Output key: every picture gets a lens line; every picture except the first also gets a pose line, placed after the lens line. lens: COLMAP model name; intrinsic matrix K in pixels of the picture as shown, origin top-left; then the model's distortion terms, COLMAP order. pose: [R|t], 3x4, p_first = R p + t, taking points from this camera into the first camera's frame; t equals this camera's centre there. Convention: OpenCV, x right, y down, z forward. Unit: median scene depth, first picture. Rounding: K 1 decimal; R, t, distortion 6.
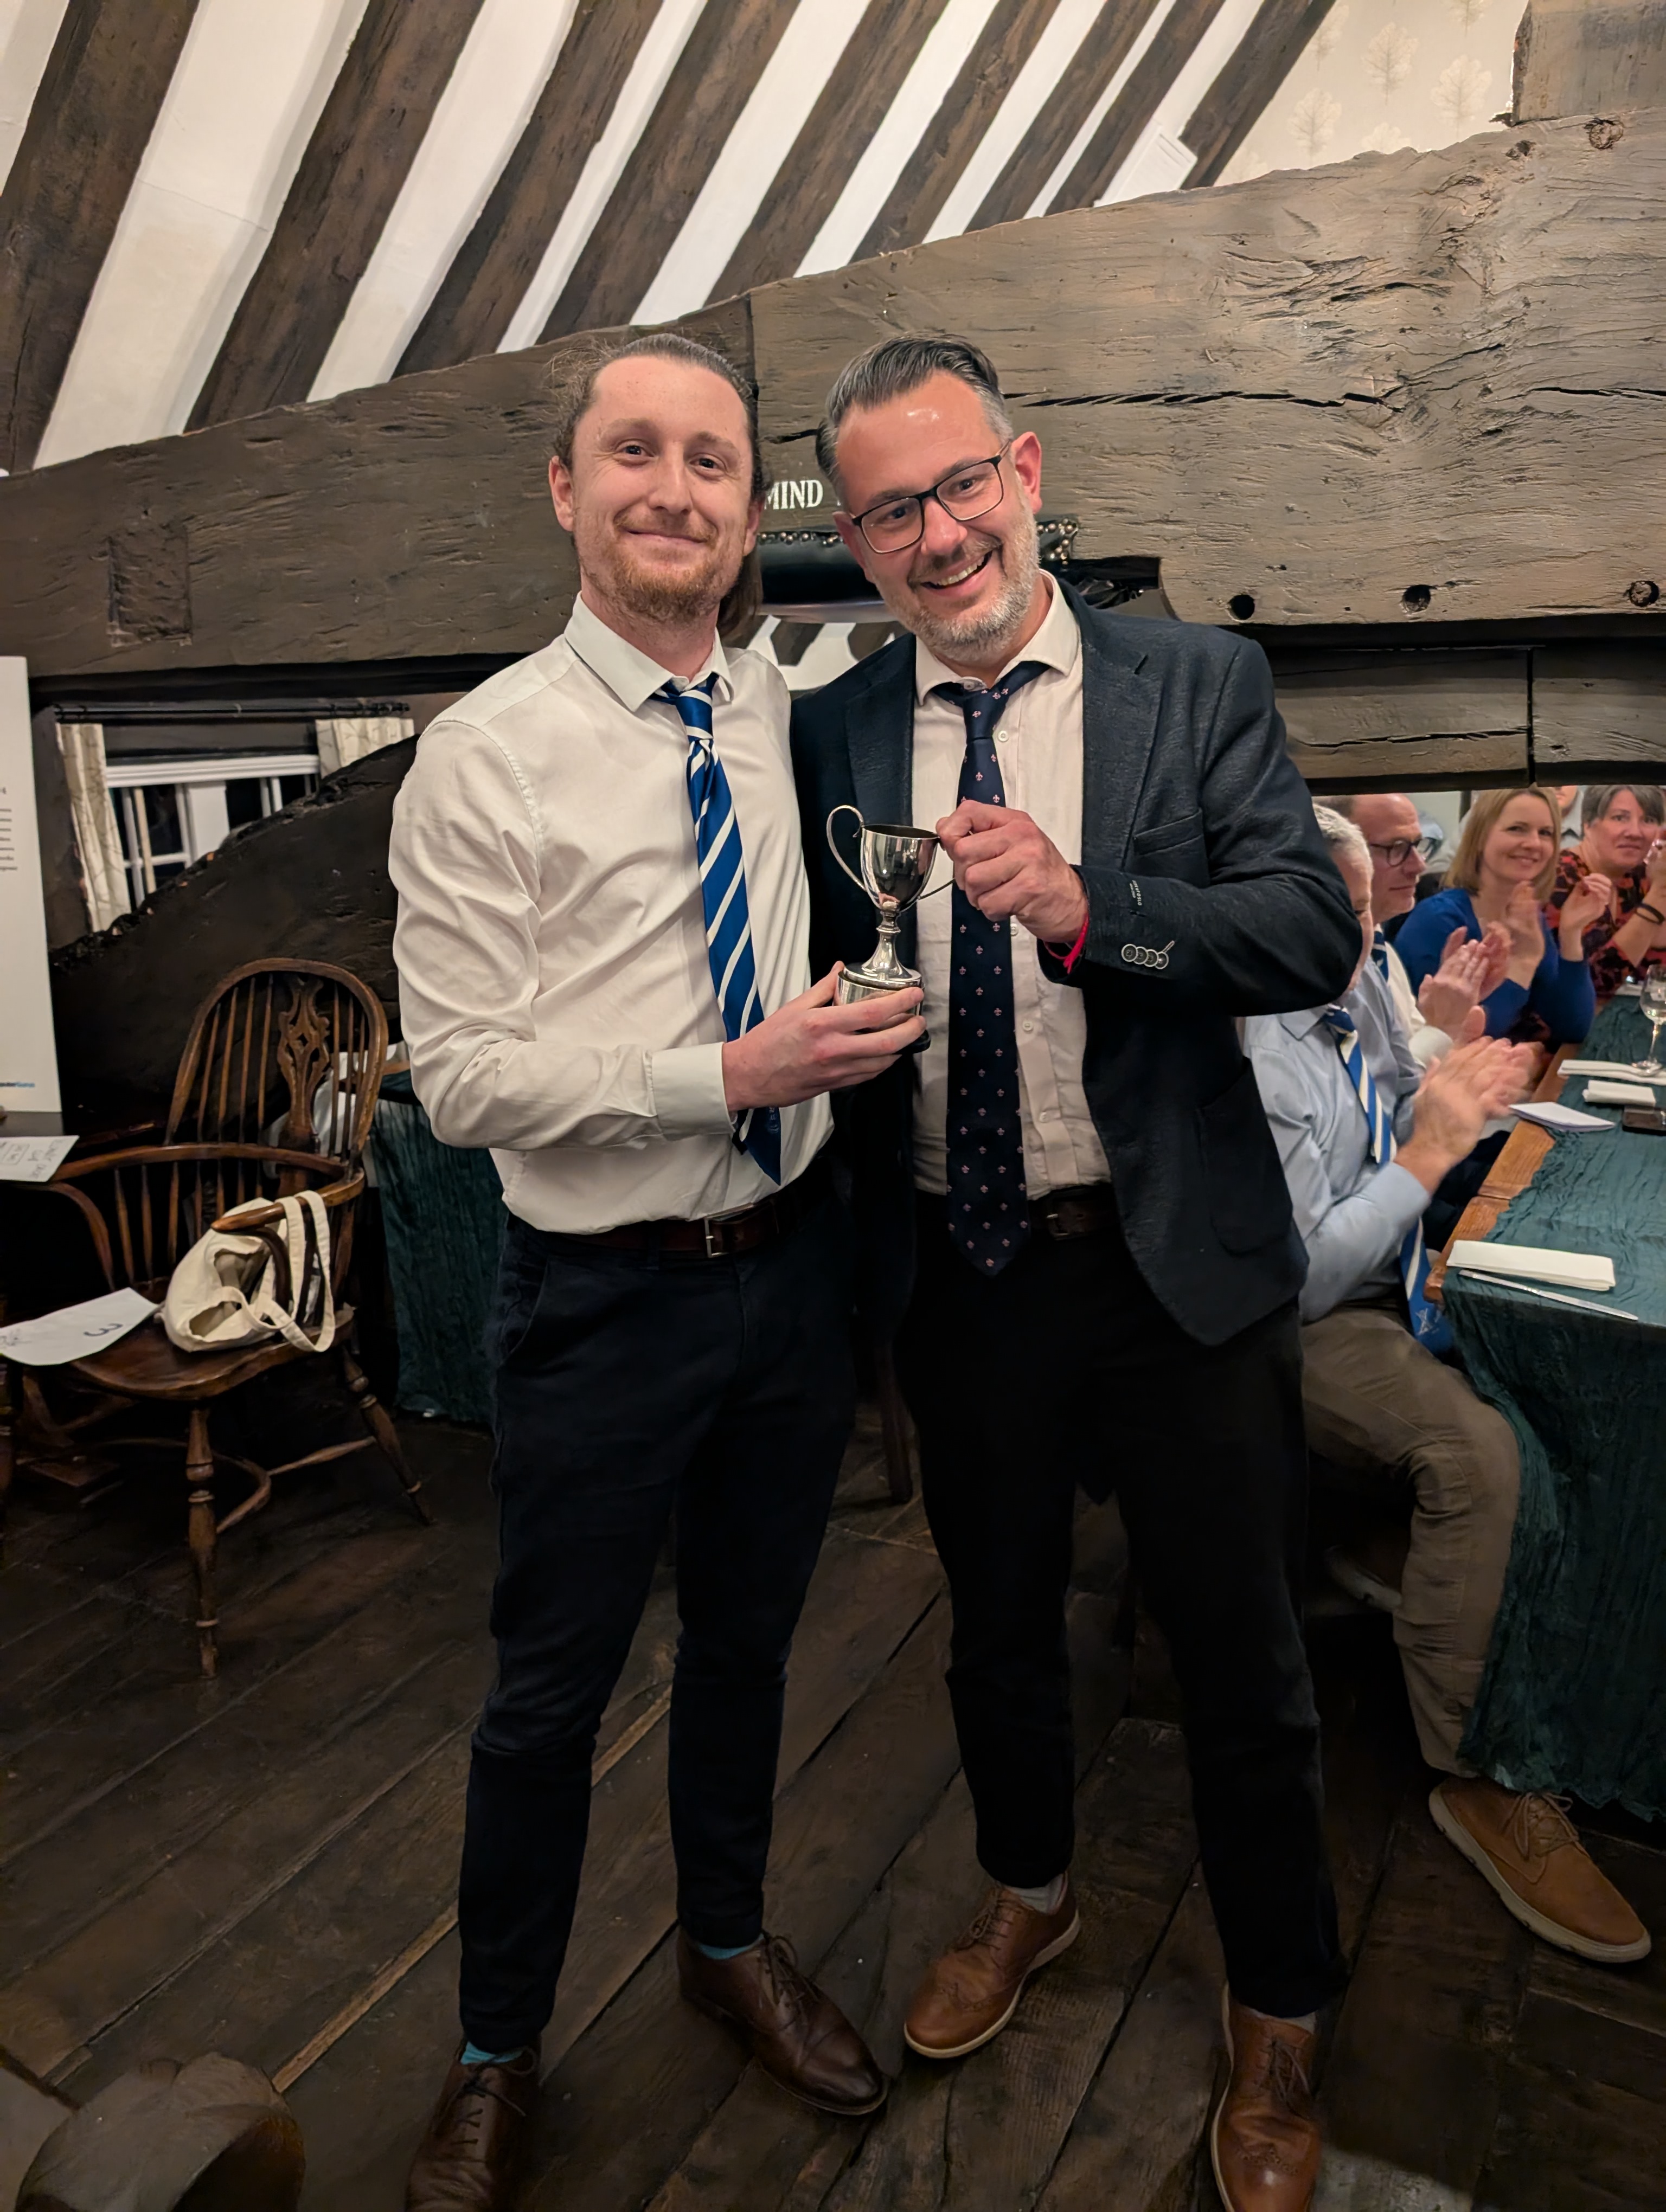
lens RADIAL K [[1597.9, 0, 865.7], [0, 1597.9, 1106.3], [0, 0, 1]] dist [0.010772, -0.011352]
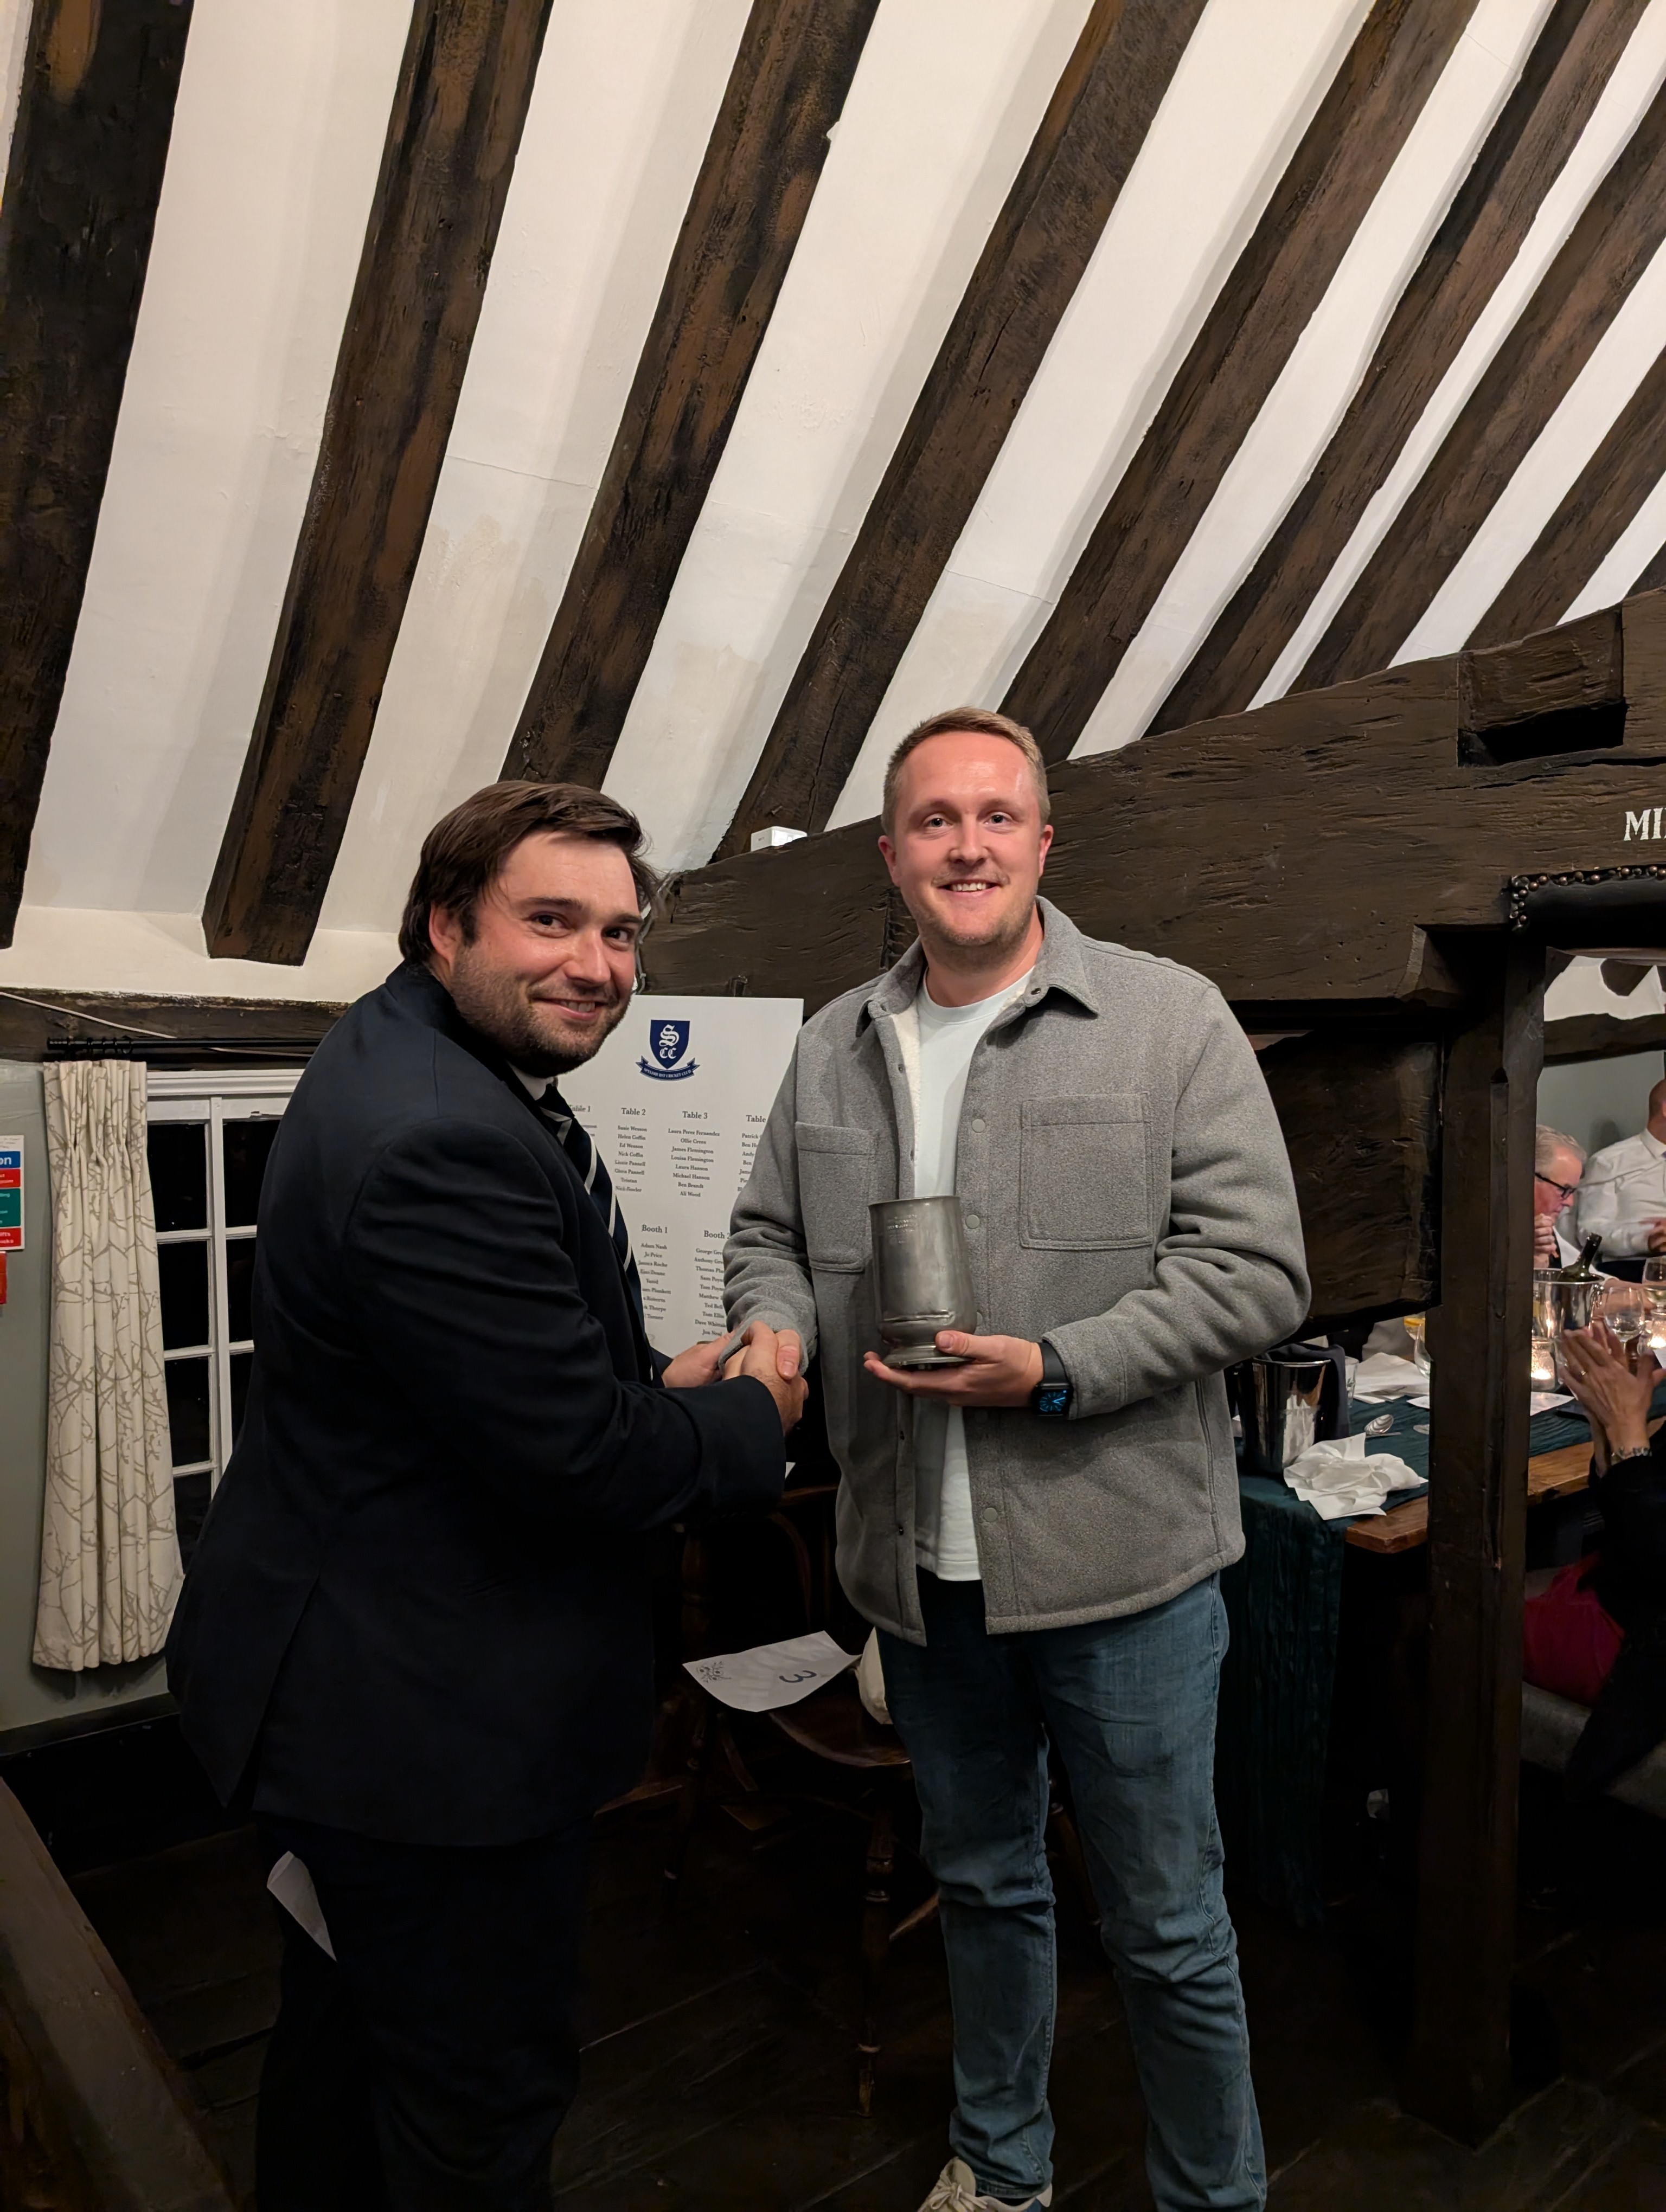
lens RADIAL K [[1597.9, 0, 828.7], [0, 1597.9, 1106.1], [0, 0, 1]] dist [0.010772, -0.011352]
pose [[0.908619, 0.032333, -0.416372, -0.072651], [-0.111846, 0.979419, -0.168016, -0.037518], [0.402370, 0.199232, 0.893535, 0.083427]]
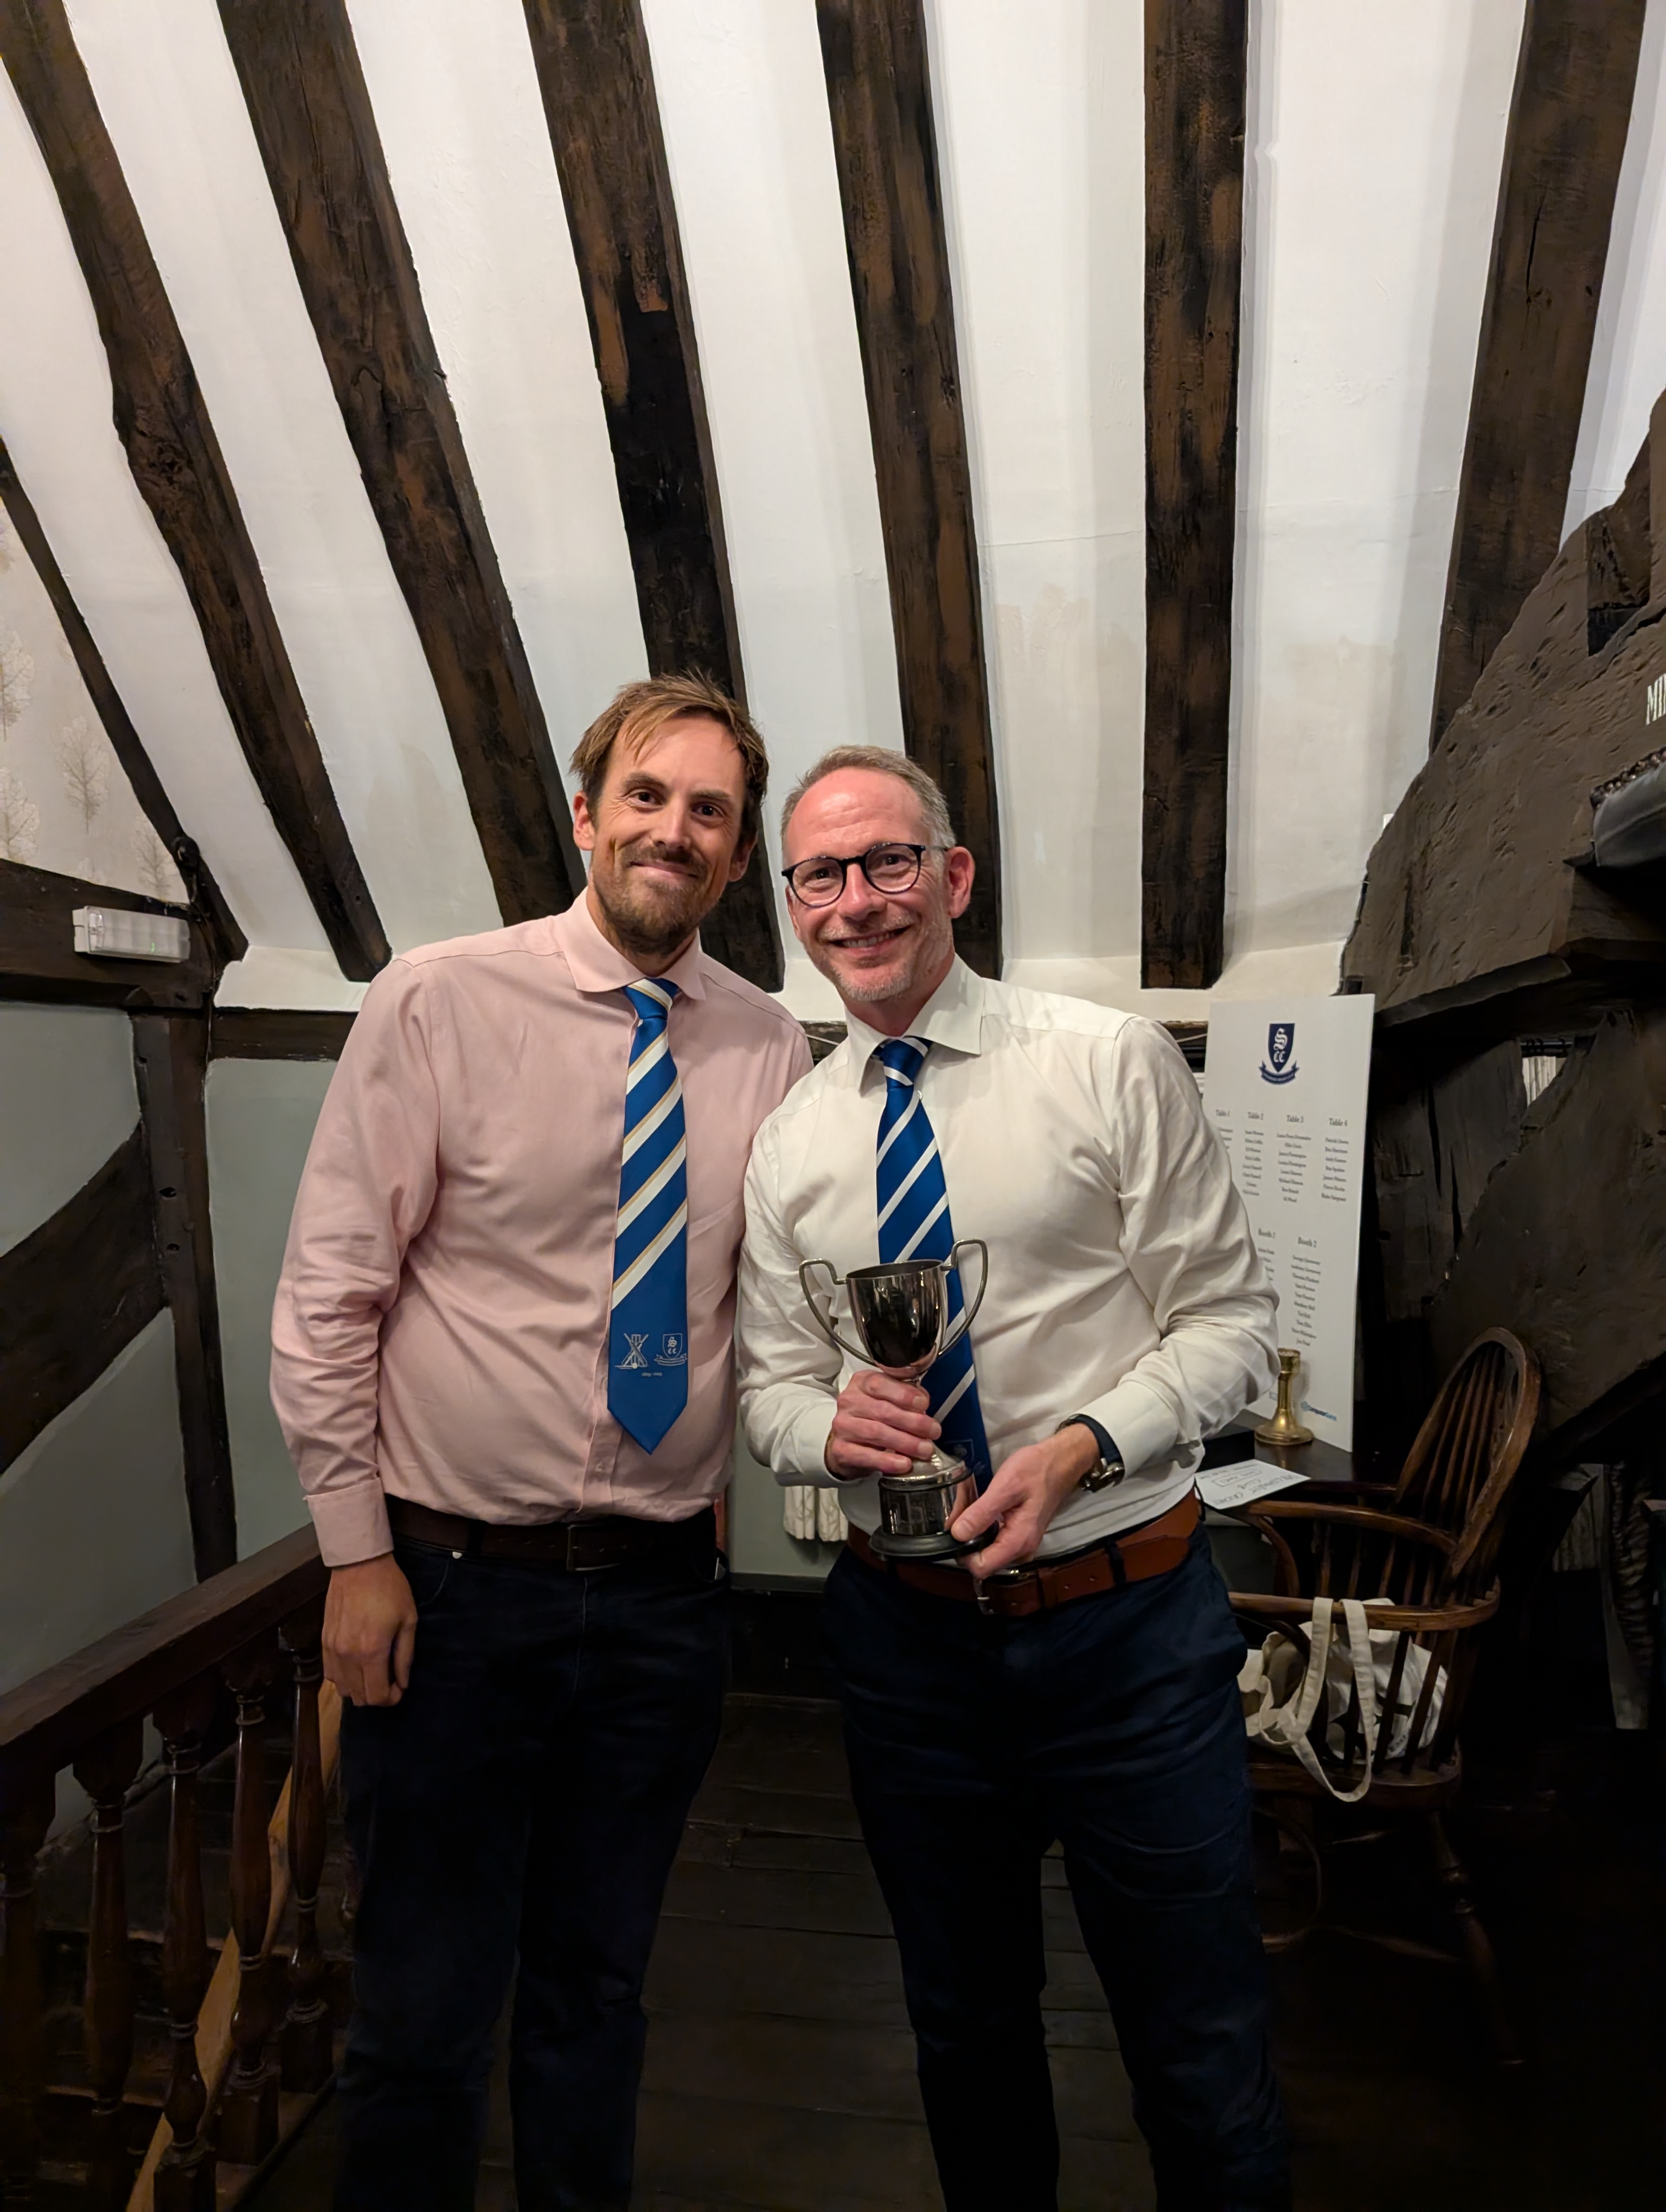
lens RADIAL K [[1597.9, 0, 815.2], [0, 1597.9, 1100.9], [0, 0, 1]] dist [0.010772, -0.011352]
pose [[0.287595, 0.018182, -0.957580, 0.365382], [-0.212913, 0.976015, -0.045414, -0.103111], [0.933787, 0.216941, 0.284568, 0.436967]]
